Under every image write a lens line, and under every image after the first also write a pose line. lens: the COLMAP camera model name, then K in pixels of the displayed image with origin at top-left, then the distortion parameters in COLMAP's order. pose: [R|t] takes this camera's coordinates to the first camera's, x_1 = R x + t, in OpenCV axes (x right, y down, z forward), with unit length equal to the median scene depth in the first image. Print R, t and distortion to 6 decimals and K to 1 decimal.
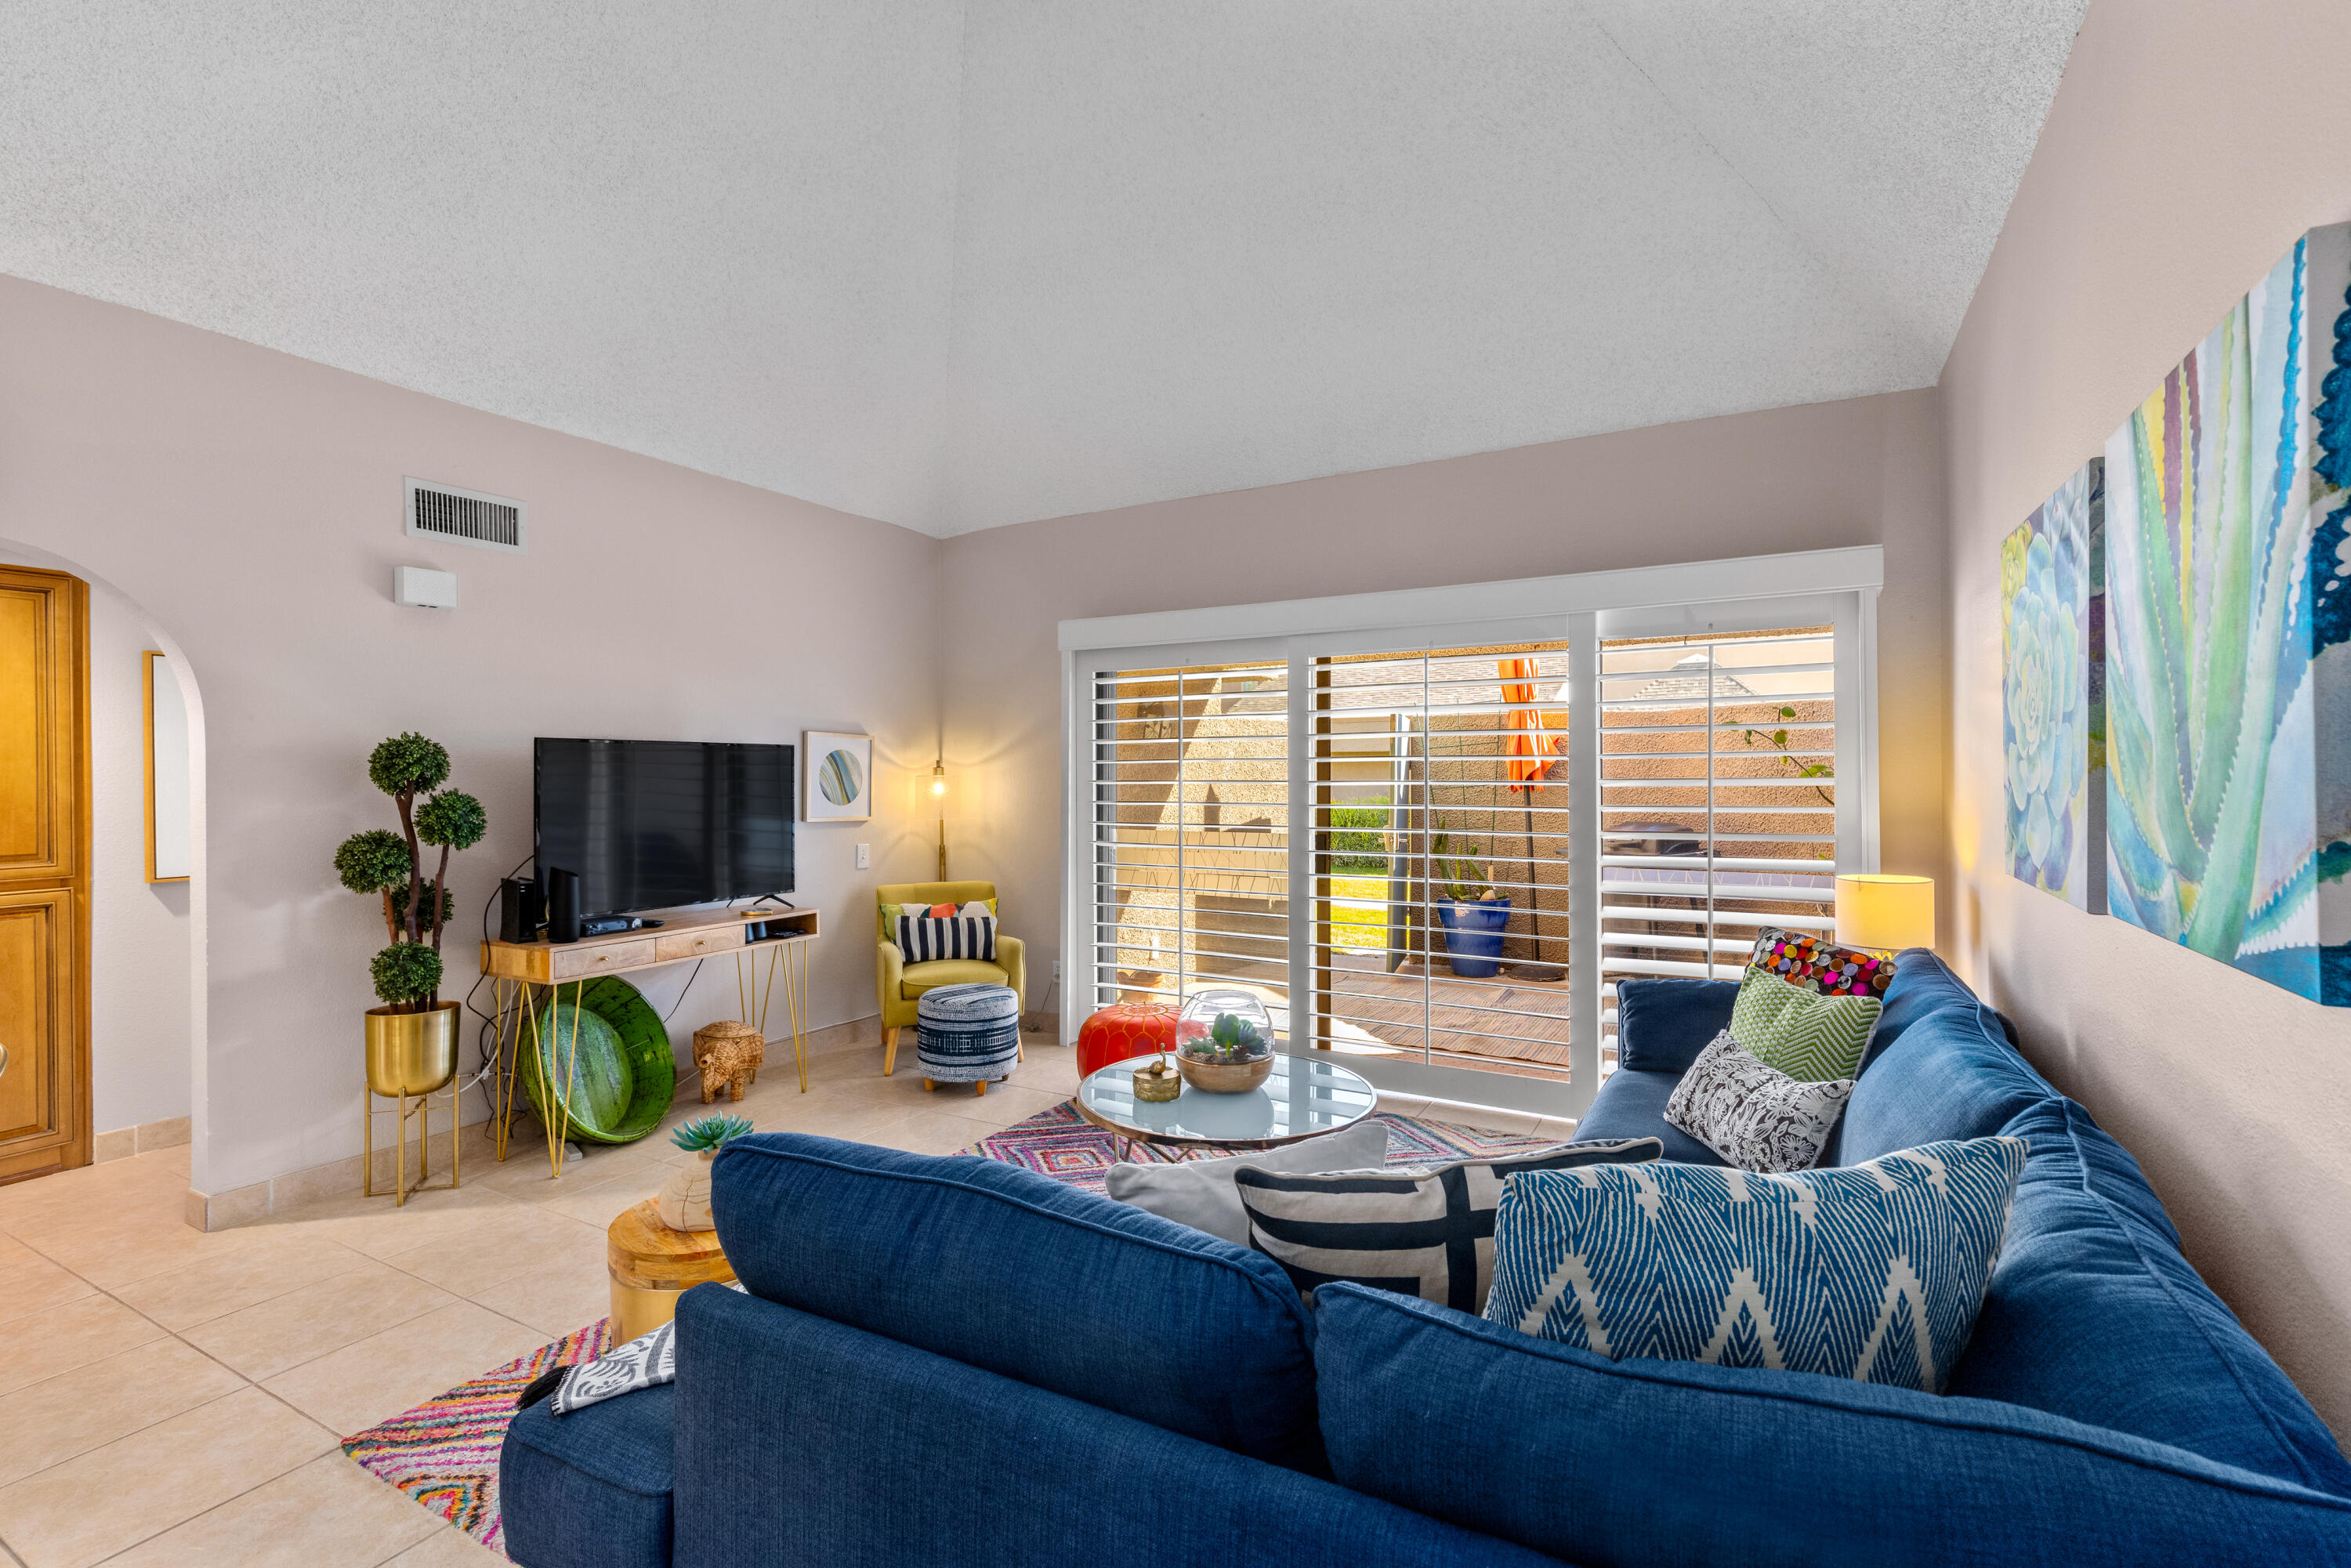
lens RADIAL K [[1060.5, 0, 1177.8], [0, 1060.5, 775.0], [0, 0, 1]] dist [0.007385, -0.001513]
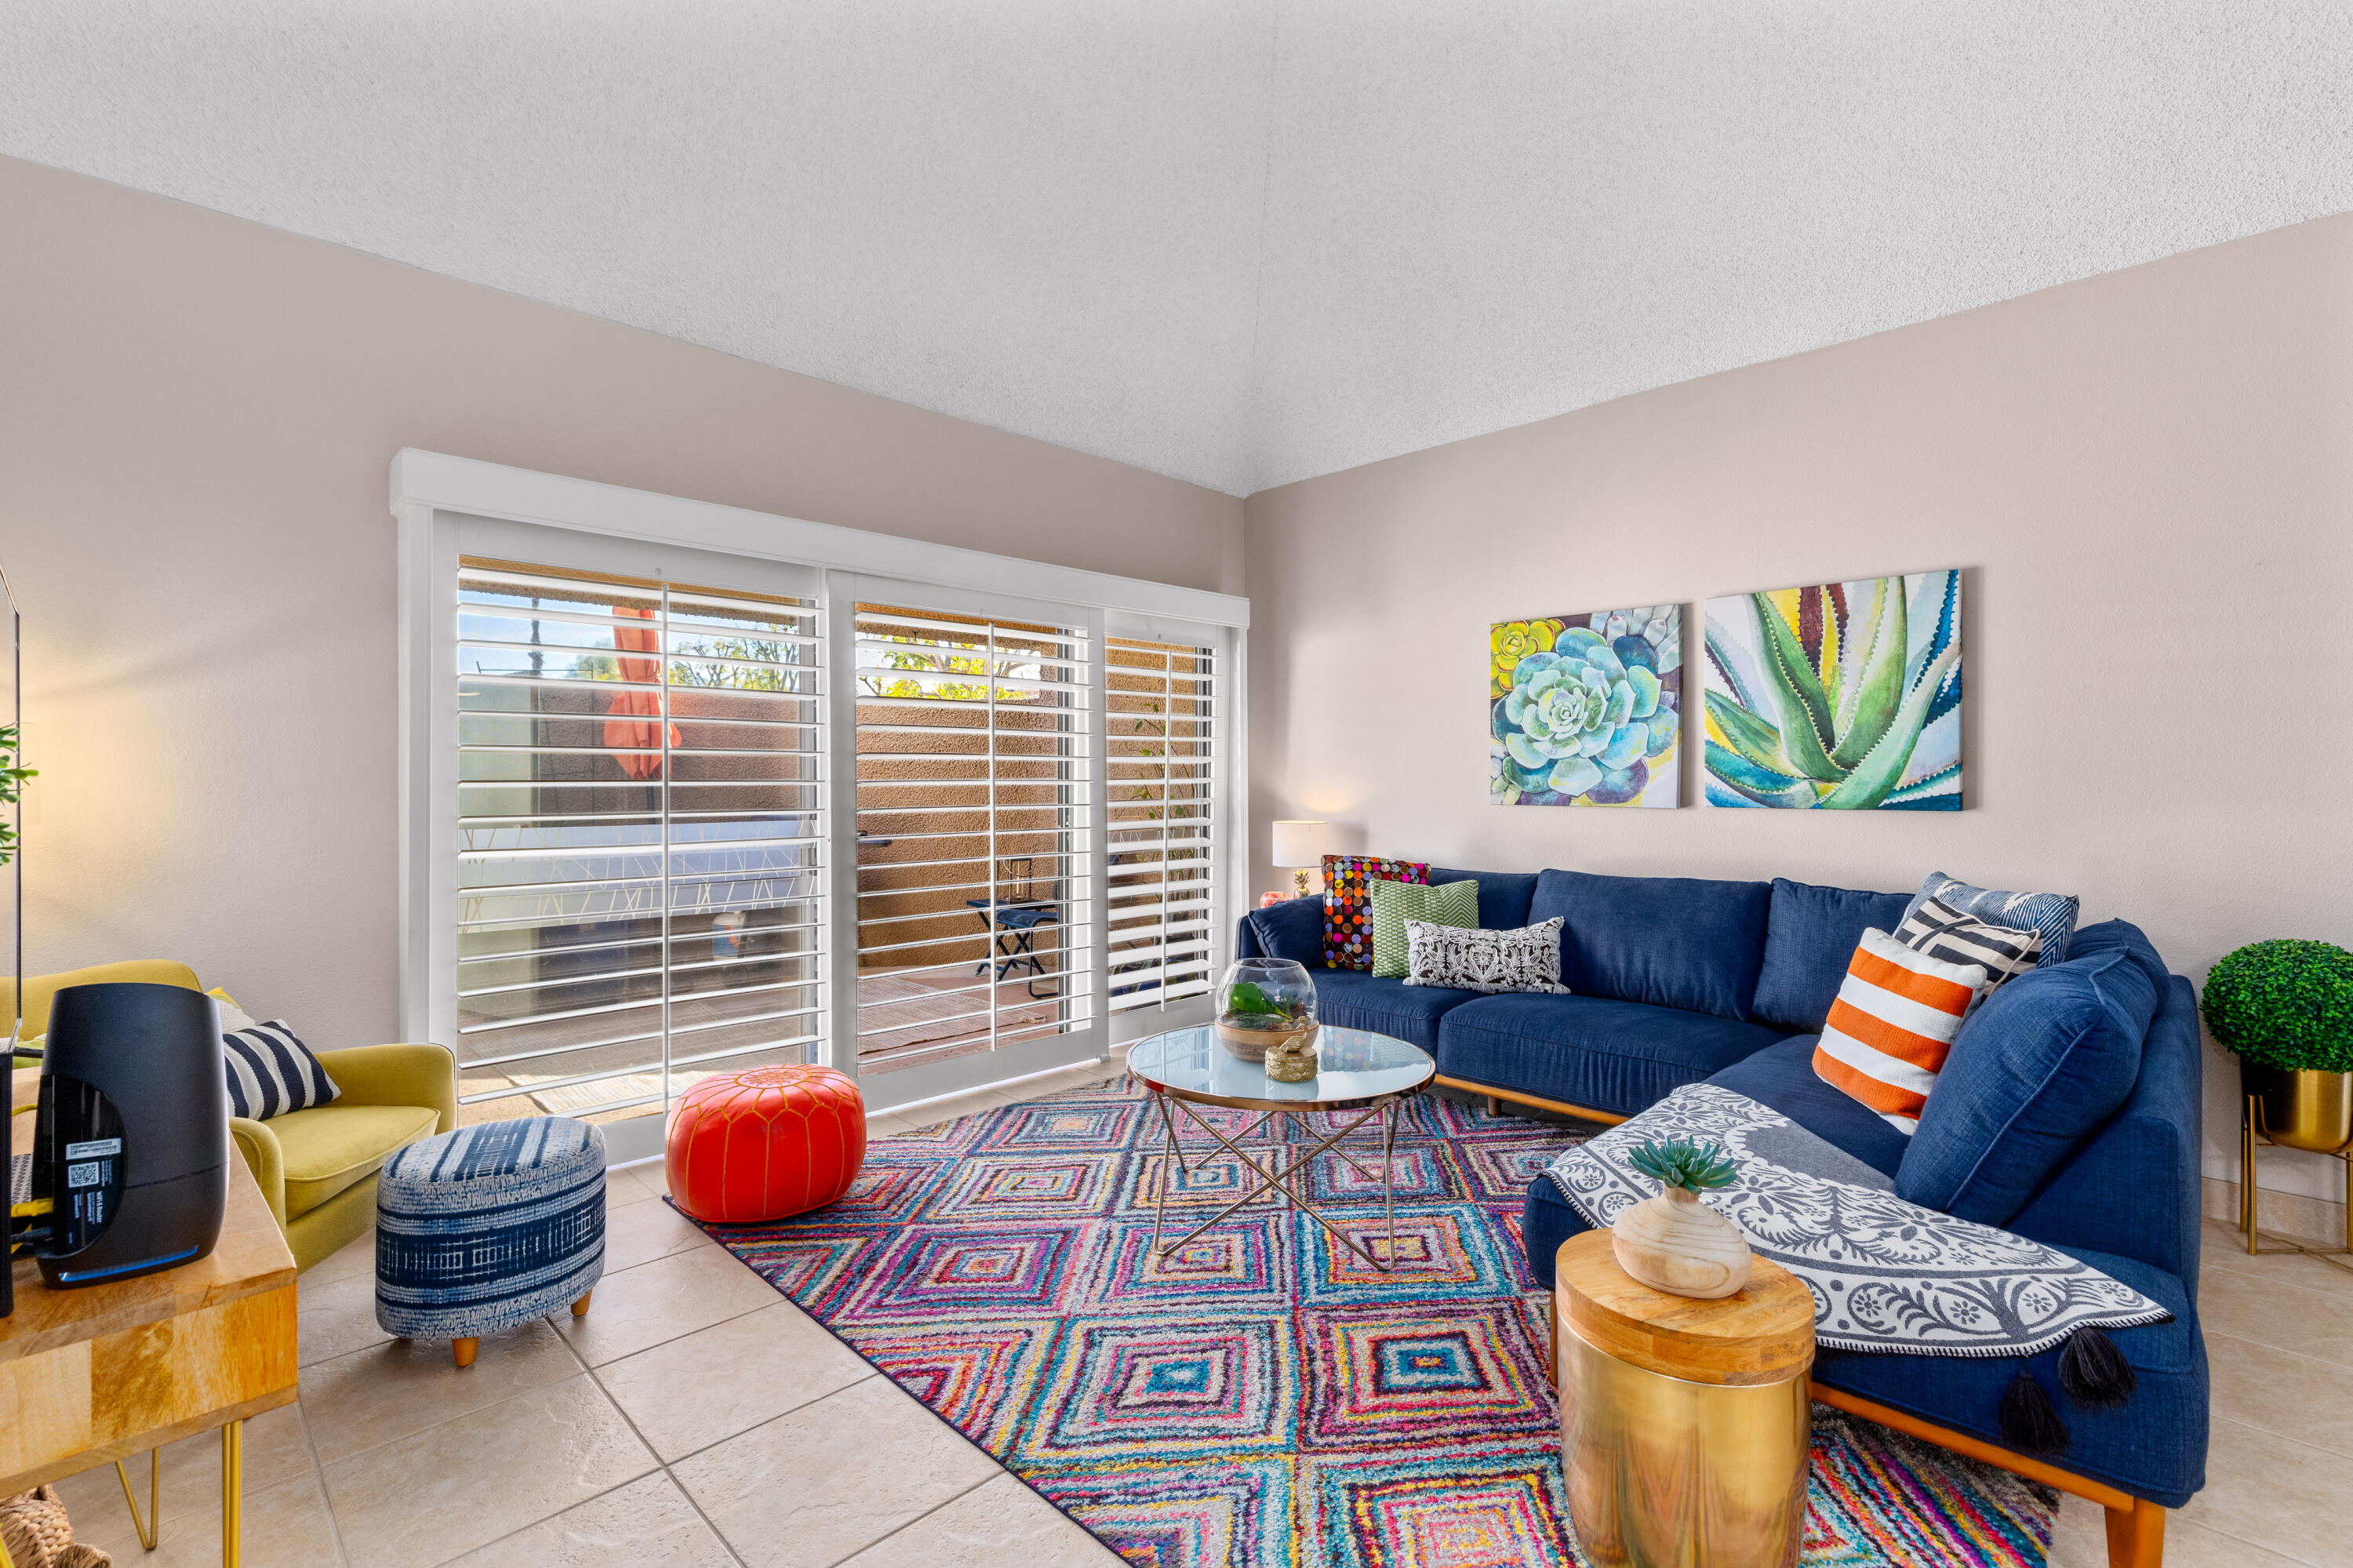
lens RADIAL K [[1061.5, 0, 1170.2], [0, 1061.5, 781.9], [0, 0, 1]] dist [0.007385, -0.001513]
pose [[0.277814, 0.001513, 0.960634, -0.520308], [0.000458, 0.999998, -0.001708, 0.026114], [-0.960635, 0.000915, 0.277813, 0.467192]]
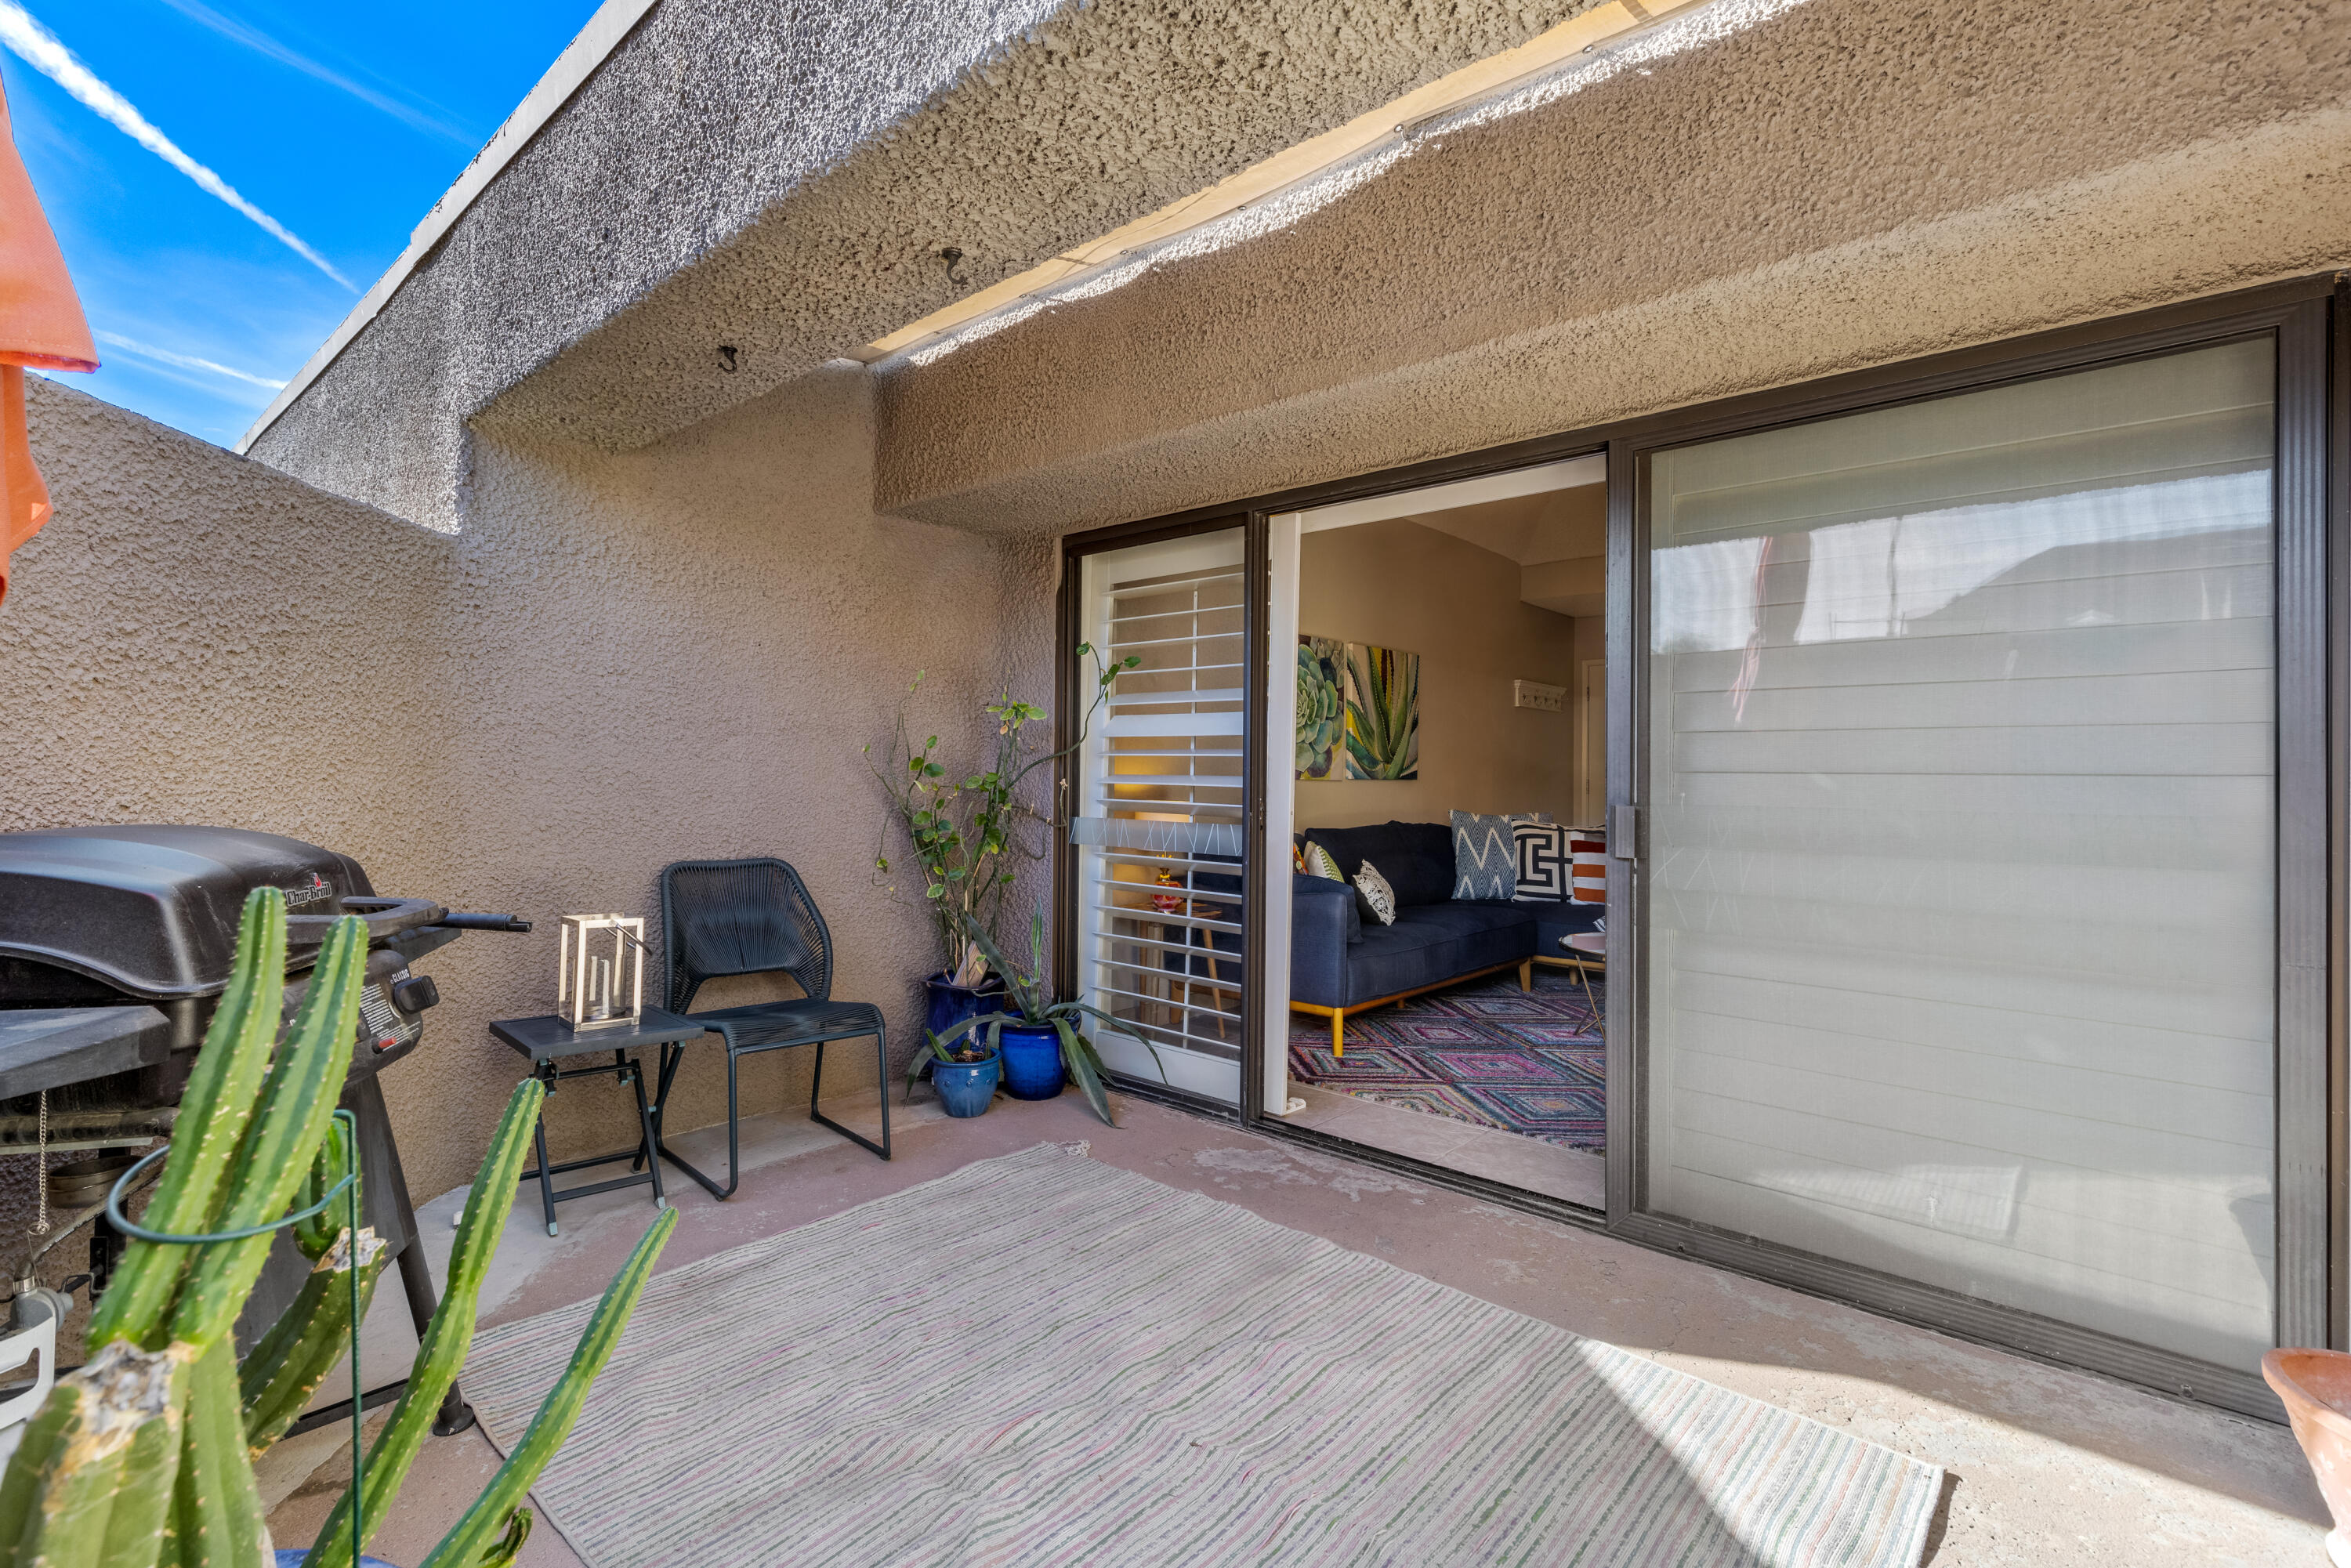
lens RADIAL K [[1060.5, 0, 1171.5], [0, 1060.5, 770.7], [0, 0, 1]] dist [0.007385, -0.001513]
pose [[-0.977865, -0.006285, 0.209144, 0.227239], [-0.007385, 0.999963, -0.004479, 0.039503], [-0.209108, -0.005924, -0.977875, 1.438027]]
